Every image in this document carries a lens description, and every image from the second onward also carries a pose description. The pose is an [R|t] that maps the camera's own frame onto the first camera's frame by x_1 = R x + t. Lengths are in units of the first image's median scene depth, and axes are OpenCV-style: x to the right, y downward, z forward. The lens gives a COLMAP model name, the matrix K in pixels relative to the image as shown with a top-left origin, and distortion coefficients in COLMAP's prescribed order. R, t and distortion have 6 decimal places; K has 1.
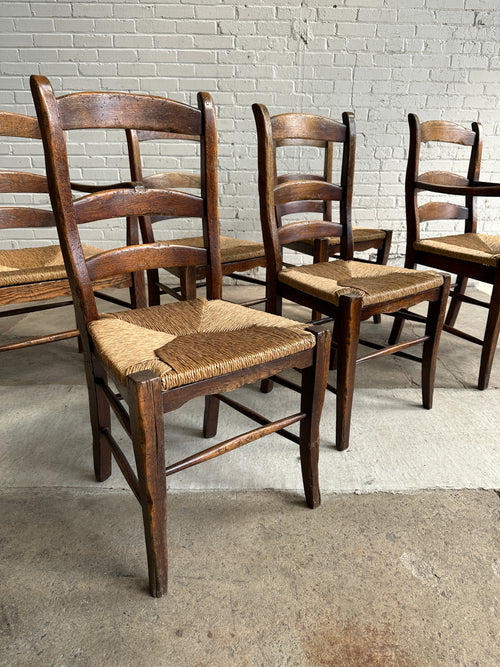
lens RADIAL K [[488.0, 0, 241.9], [0, 488.0, 340.2], [0, 0, 1]] dist [0.010490, -0.032077]
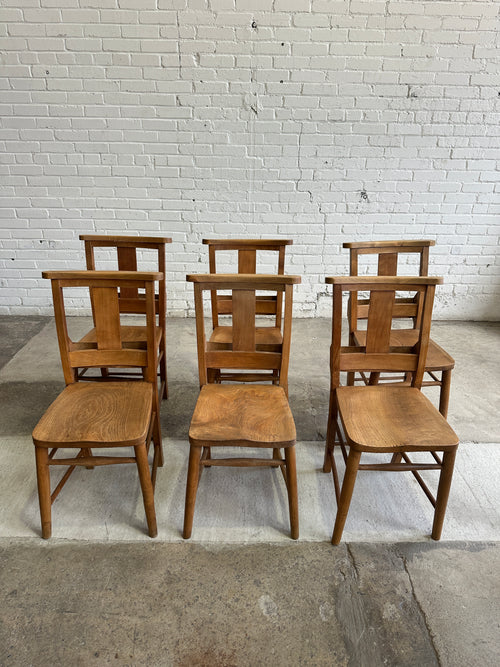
lens RADIAL K [[488.0, 0, 243.7], [0, 488.0, 340.4], [0, 0, 1]] dist [0.010490, -0.032077]
pose [[0.999942, 0.008222, -0.006999, 0.114380], [-0.007687, 0.997281, 0.073286, -0.171443], [0.007582, -0.073228, 0.997286, -0.155590]]
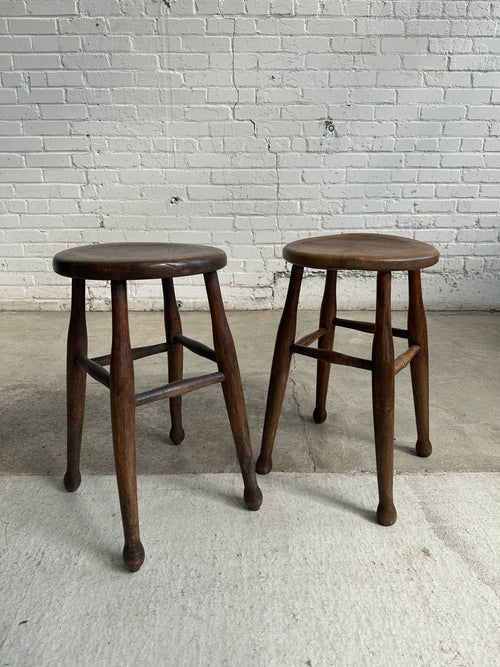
lens RADIAL K [[488.0, 0, 247.0], [0, 488.0, 339.0], [0, 0, 1]] dist [0.010490, -0.032077]
pose [[0.999932, -0.010072, -0.005942, 0.256722], [0.009769, 0.998750, -0.049027, -0.032206], [0.006429, 0.048965, 0.998780, 0.241032]]
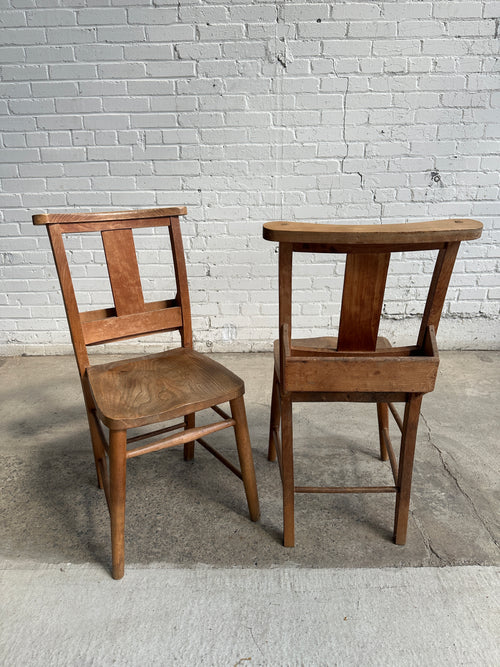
lens RADIAL K [[488.0, 0, 240.3], [0, 488.0, 329.1], [0, 0, 1]] dist [0.010490, -0.032077]
pose [[0.999371, -0.017027, -0.031117, 0.076132], [0.015819, 0.999127, -0.038672, -0.144293], [0.031749, 0.038155, 0.998767, 0.206502]]
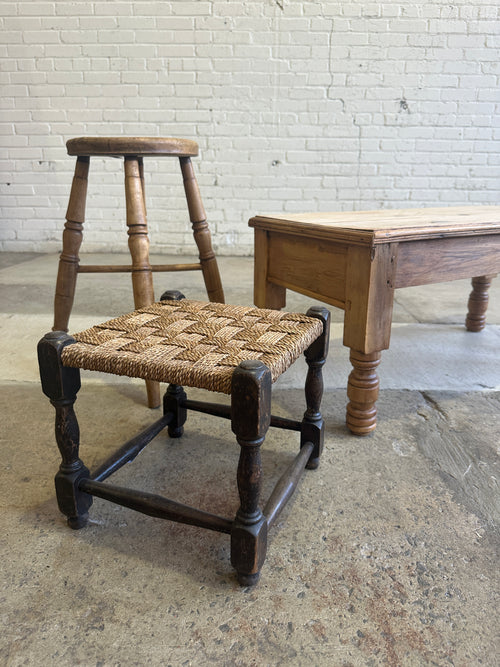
lens RADIAL K [[488.0, 0, 249.9], [0, 488.0, 337.4], [0, 0, 1]] dist [0.010490, -0.032077]
pose [[0.999242, 0.013811, -0.036408, 0.110755], [-0.016083, 0.997892, -0.062872, 0.134142], [0.035463, 0.063410, 0.997357, 0.034714]]
